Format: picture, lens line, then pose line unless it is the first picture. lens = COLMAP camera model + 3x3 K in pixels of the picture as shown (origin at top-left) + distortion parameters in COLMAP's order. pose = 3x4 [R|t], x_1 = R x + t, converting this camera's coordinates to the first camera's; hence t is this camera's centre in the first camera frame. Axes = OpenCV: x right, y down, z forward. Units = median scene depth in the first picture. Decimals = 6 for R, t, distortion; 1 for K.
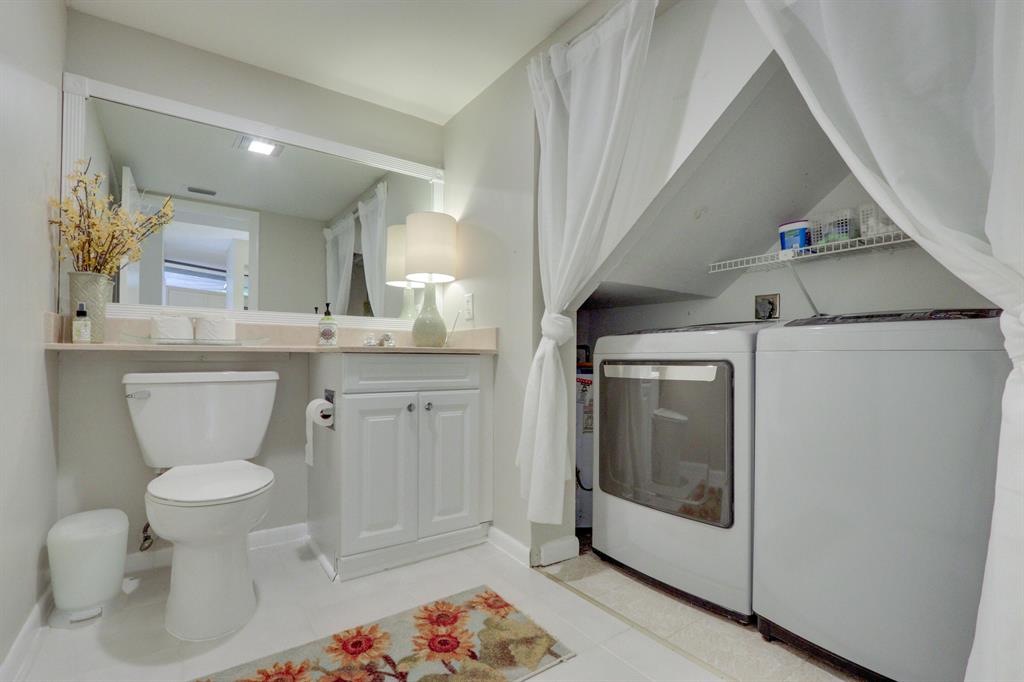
lens RADIAL K [[470.1, 0, 510.8], [0, 470.1, 355.2], [0, 0, 1]] dist [-0.024321, 0.006237]
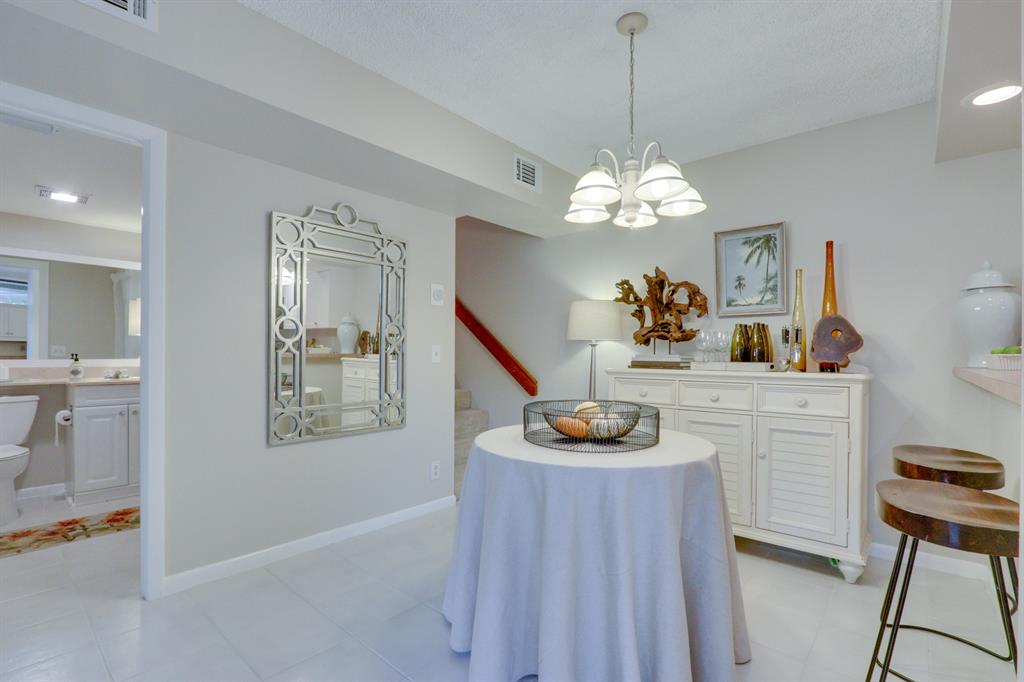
lens RADIAL K [[470.1, 0, 510.8], [0, 470.1, 355.2], [0, 0, 1]] dist [-0.024321, 0.006237]
pose [[0.971947, -0.003149, 0.235181, 0.922632], [0.001742, 0.999979, 0.006191, -0.138663], [-0.235195, -0.005607, 0.971932, -1.245706]]
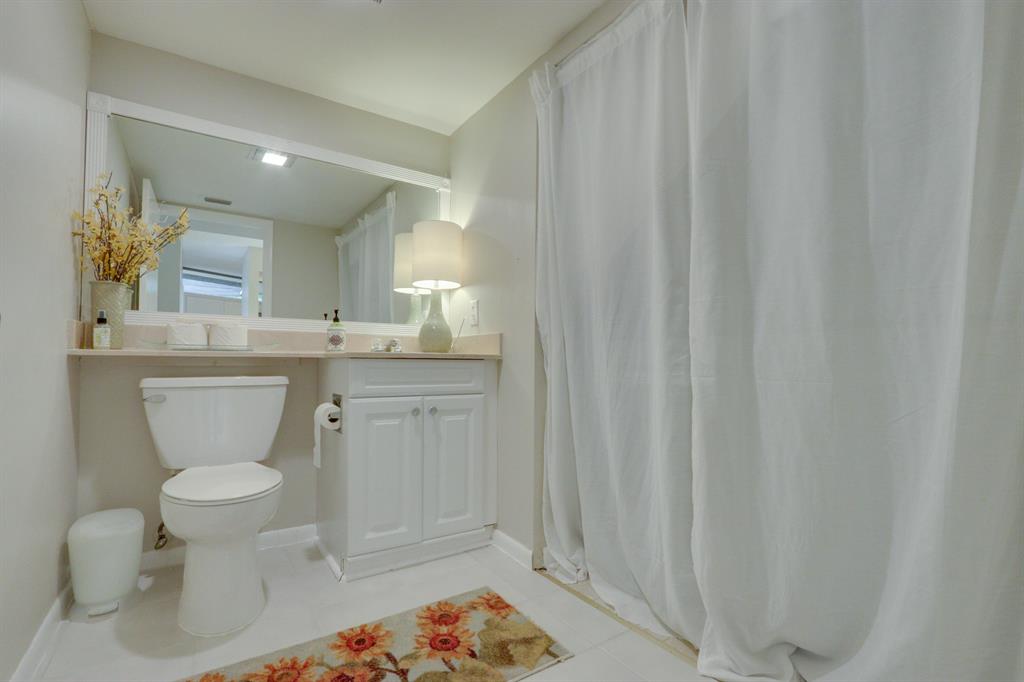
lens RADIAL K [[470.1, 0, 510.8], [0, 470.1, 355.2], [0, 0, 1]] dist [-0.024321, 0.006237]
pose [[0.999661, -0.000184, -0.026033, 0.022454], [-0.000090, 0.999945, -0.010526, -0.001007], [0.026033, 0.010524, 0.999606, -0.020939]]
